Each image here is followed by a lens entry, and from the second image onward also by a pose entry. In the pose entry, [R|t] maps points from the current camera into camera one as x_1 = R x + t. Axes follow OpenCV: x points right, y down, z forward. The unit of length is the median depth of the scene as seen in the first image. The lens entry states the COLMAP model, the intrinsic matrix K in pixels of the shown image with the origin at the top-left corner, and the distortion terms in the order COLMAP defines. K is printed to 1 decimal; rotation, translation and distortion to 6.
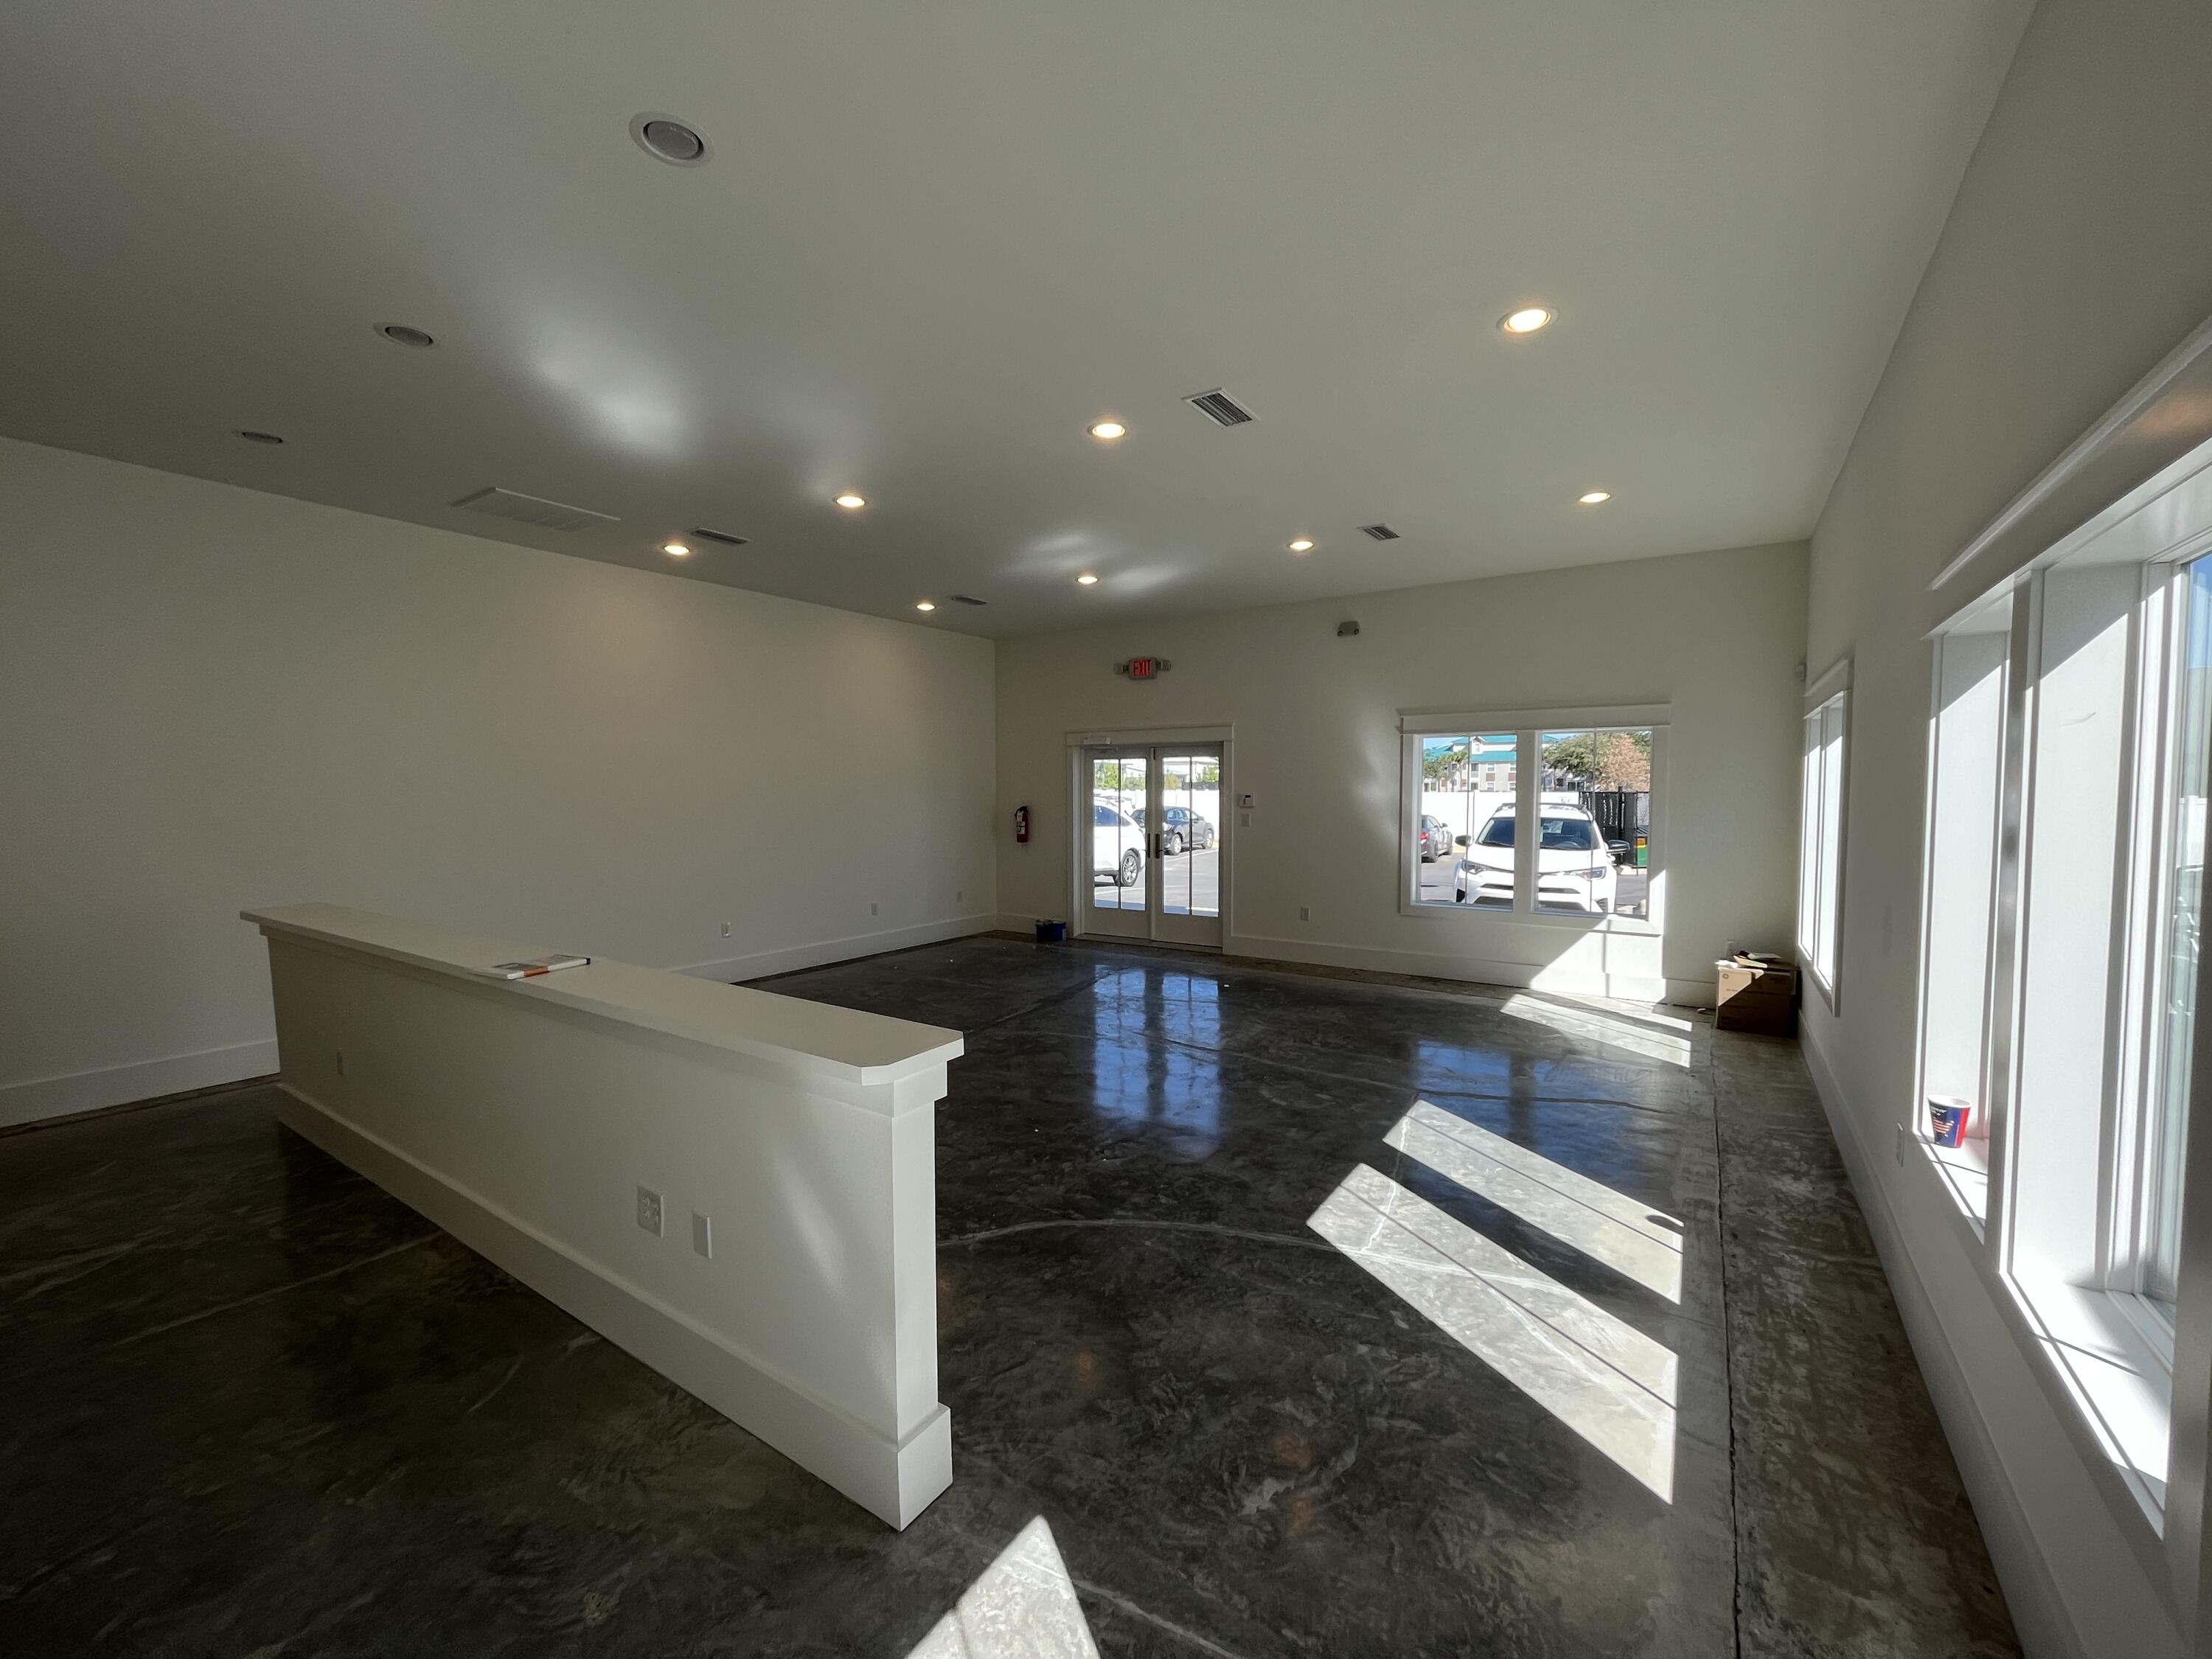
lens RADIAL K [[891.0, 0, 1101.4], [0, 891.0, 832.7], [0, 0, 1]] dist [-0.008439, -0.000095]
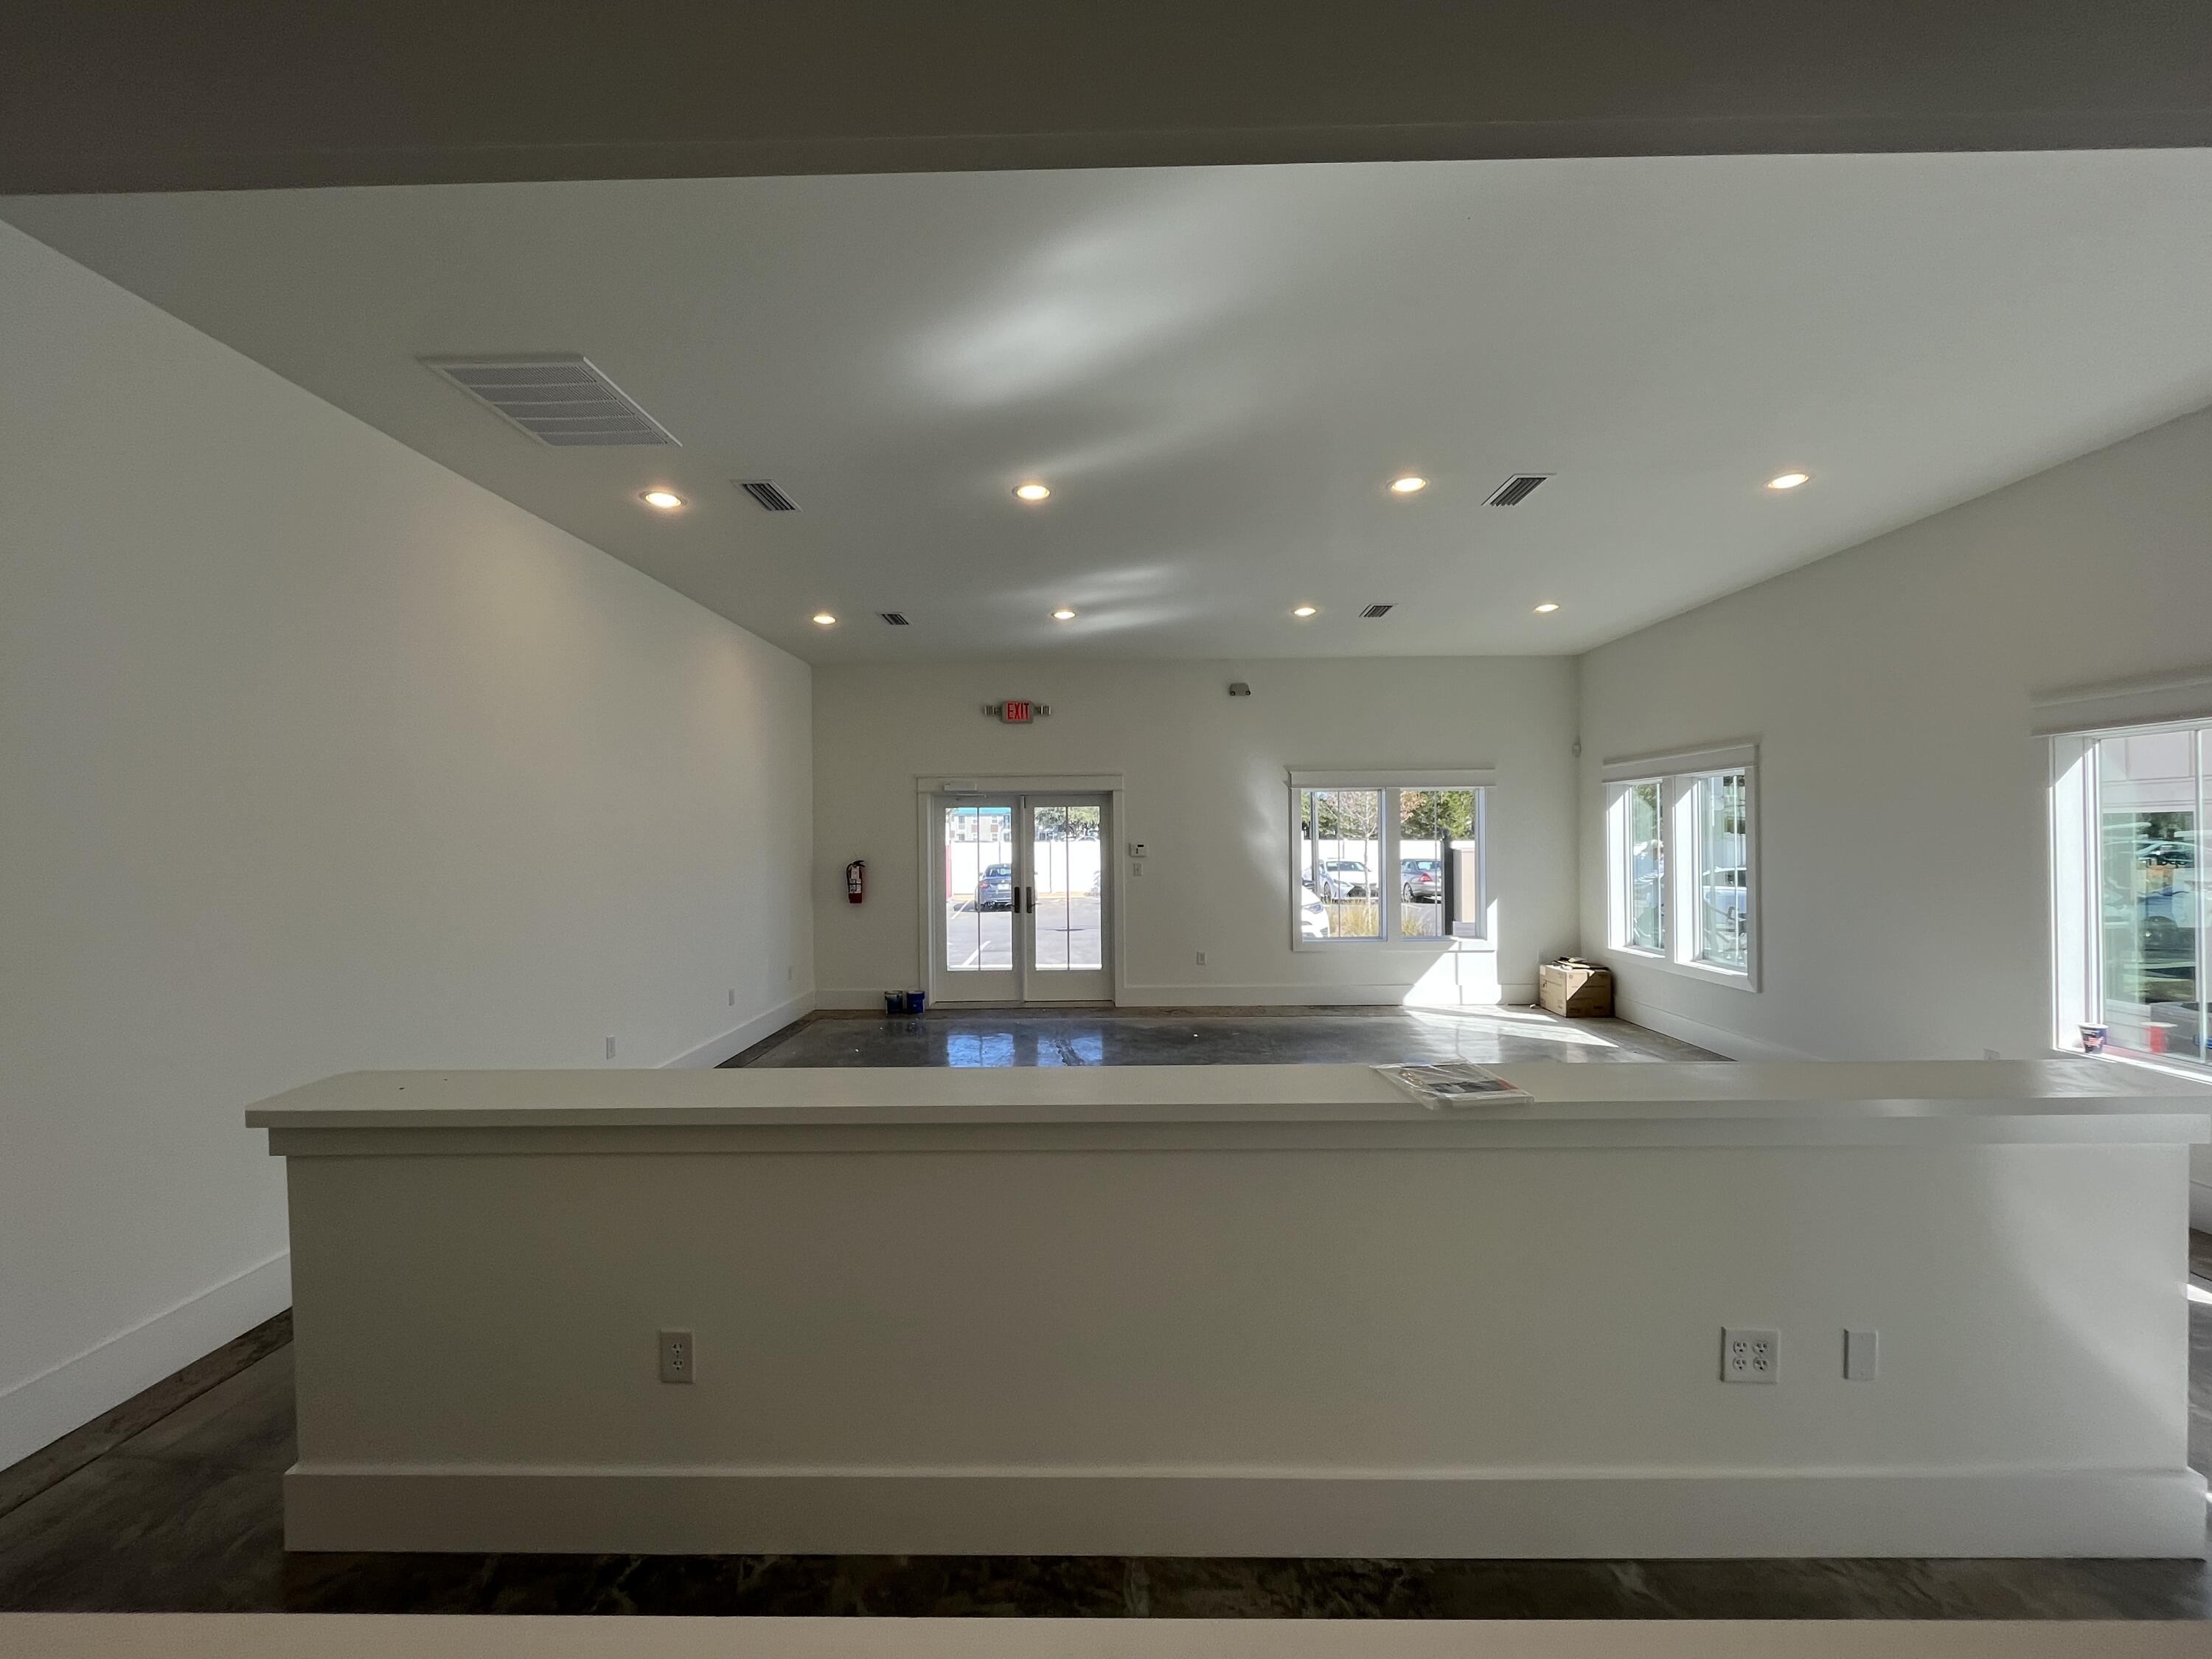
lens RADIAL K [[891.0, 0, 1101.4], [0, 891.0, 832.7], [0, 0, 1]] dist [-0.008439, -0.000095]
pose [[0.840592, -0.002919, 0.541661, -0.451838], [0.034437, 0.998250, -0.048063, -0.009453], [-0.540573, 0.059055, 0.839222, 0.193205]]
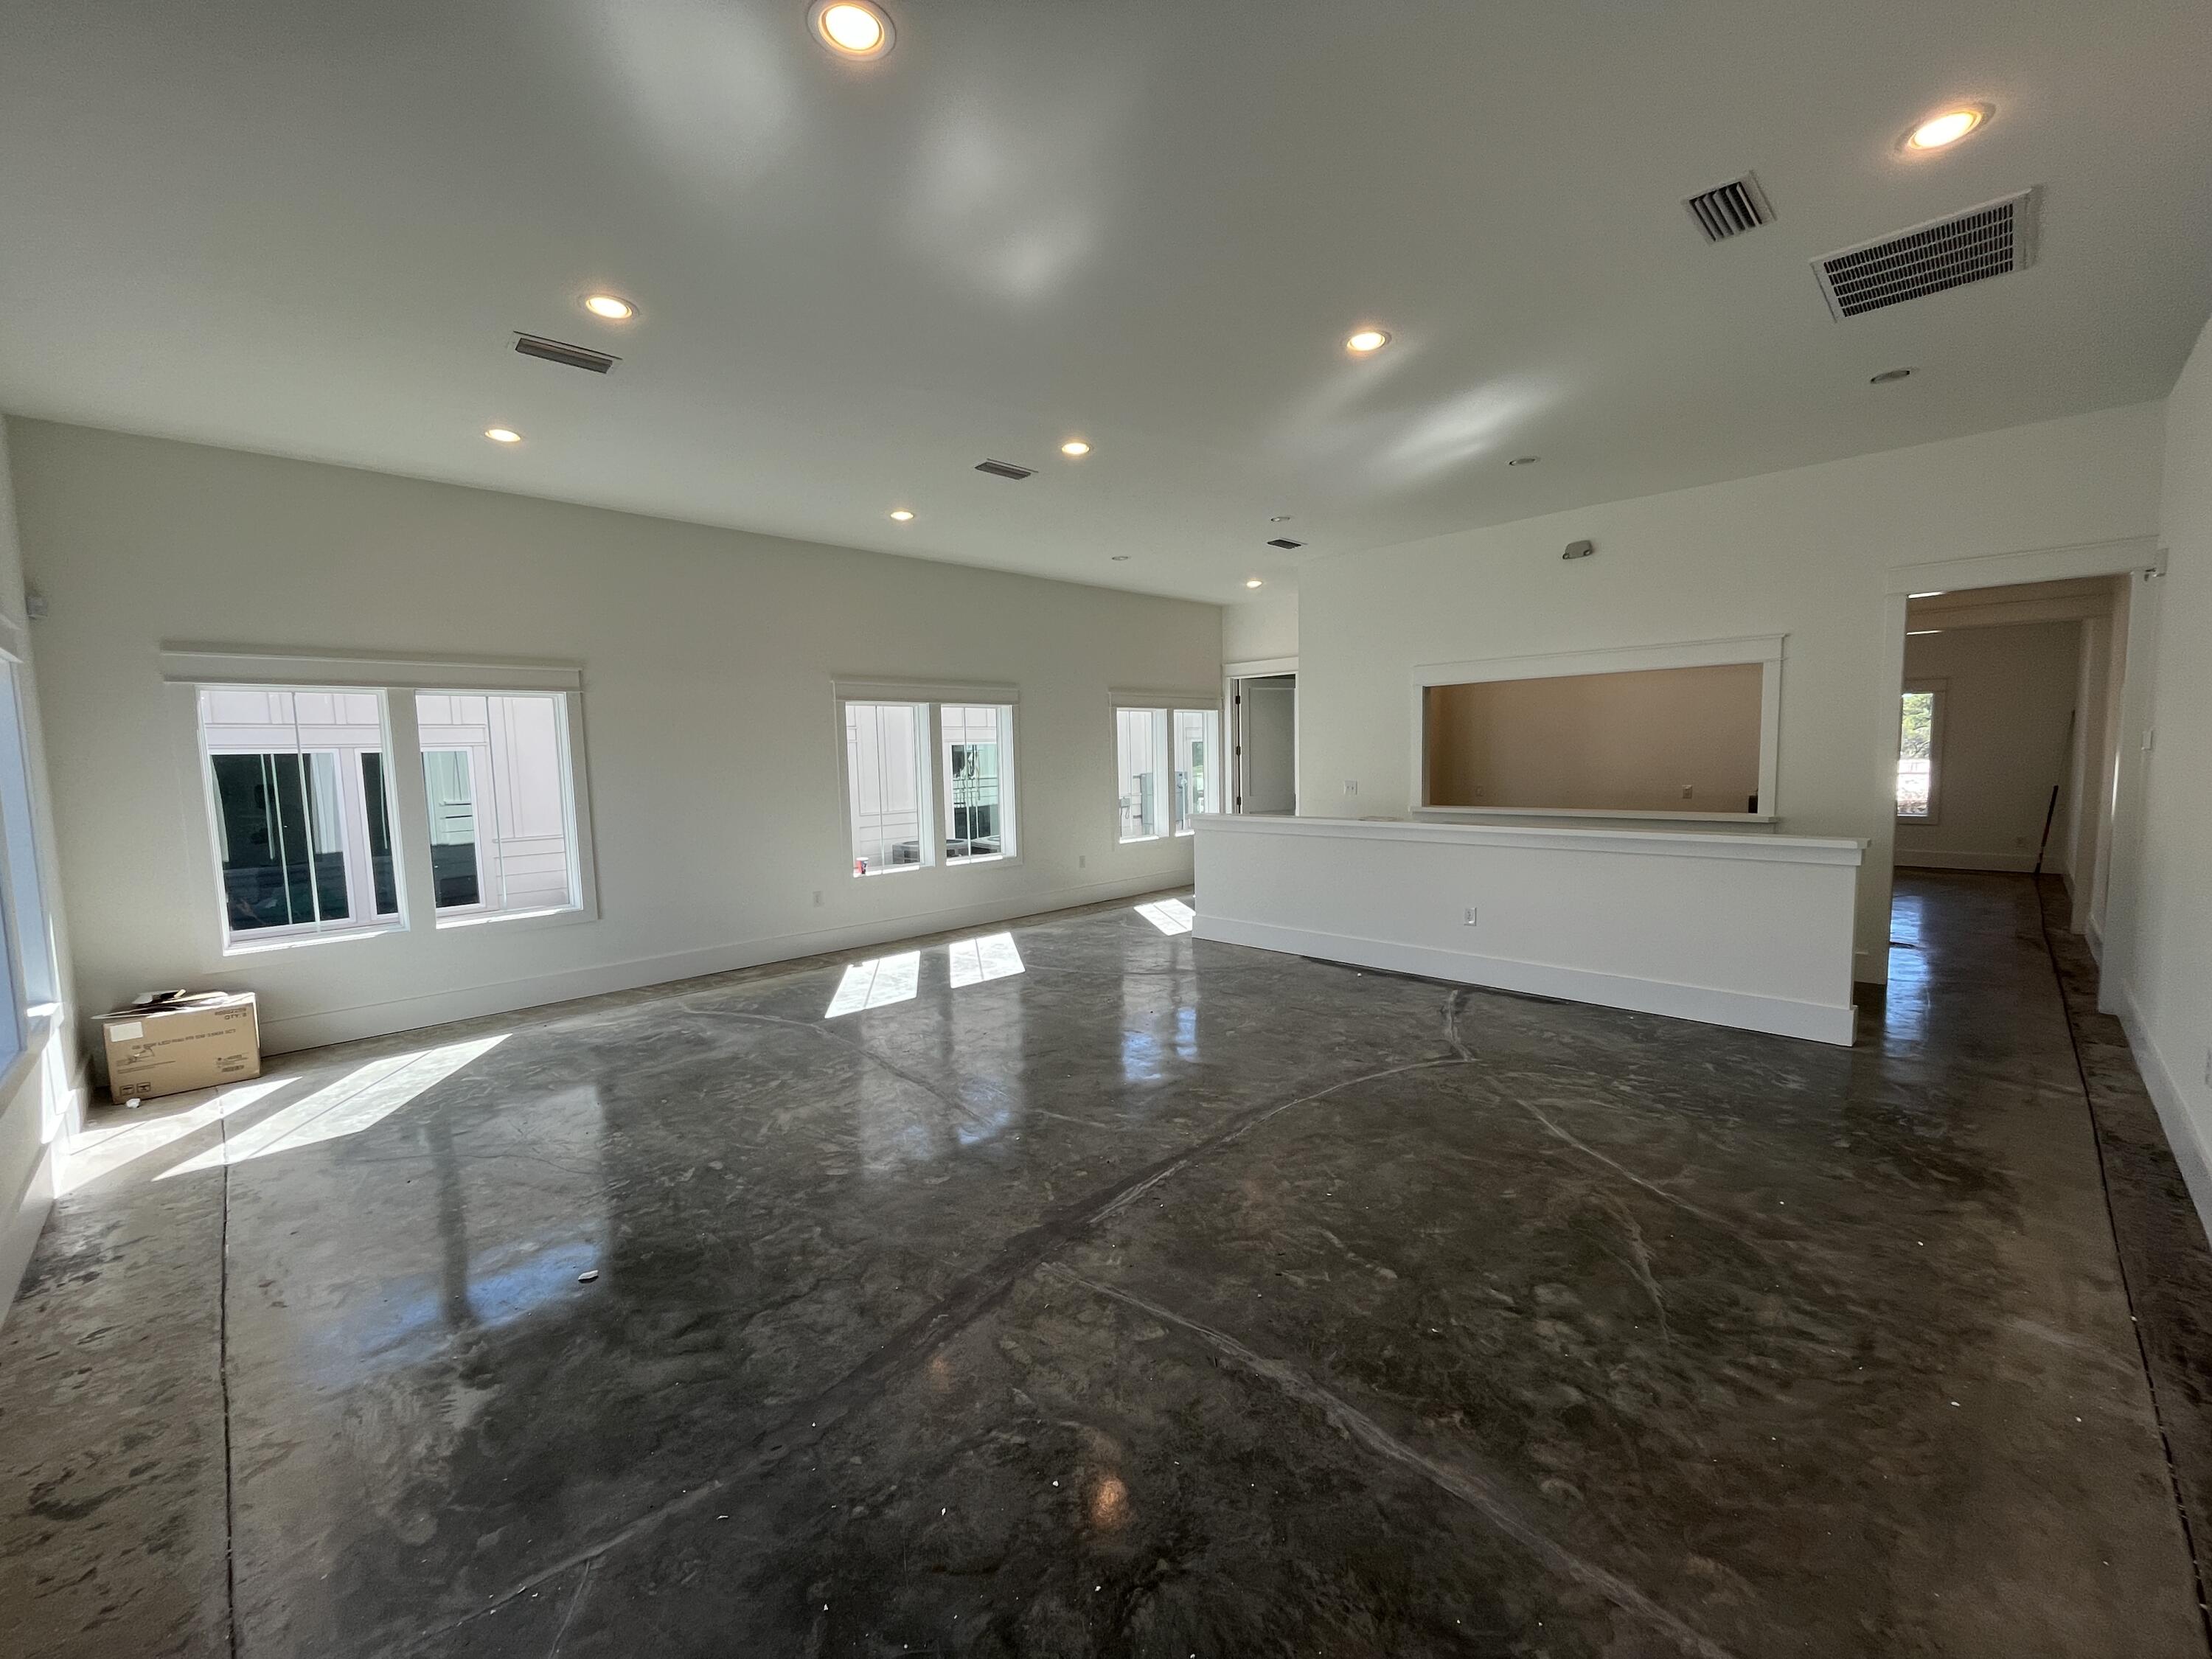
lens RADIAL K [[891.0, 0, 1101.4], [0, 891.0, 832.7], [0, 0, 1]] dist [-0.008439, -0.000095]
pose [[-0.979842, 0.007830, 0.199618, -0.140503], [0.035097, 0.990437, 0.133430, -0.052389], [-0.196664, 0.137746, -0.970747, 1.204045]]
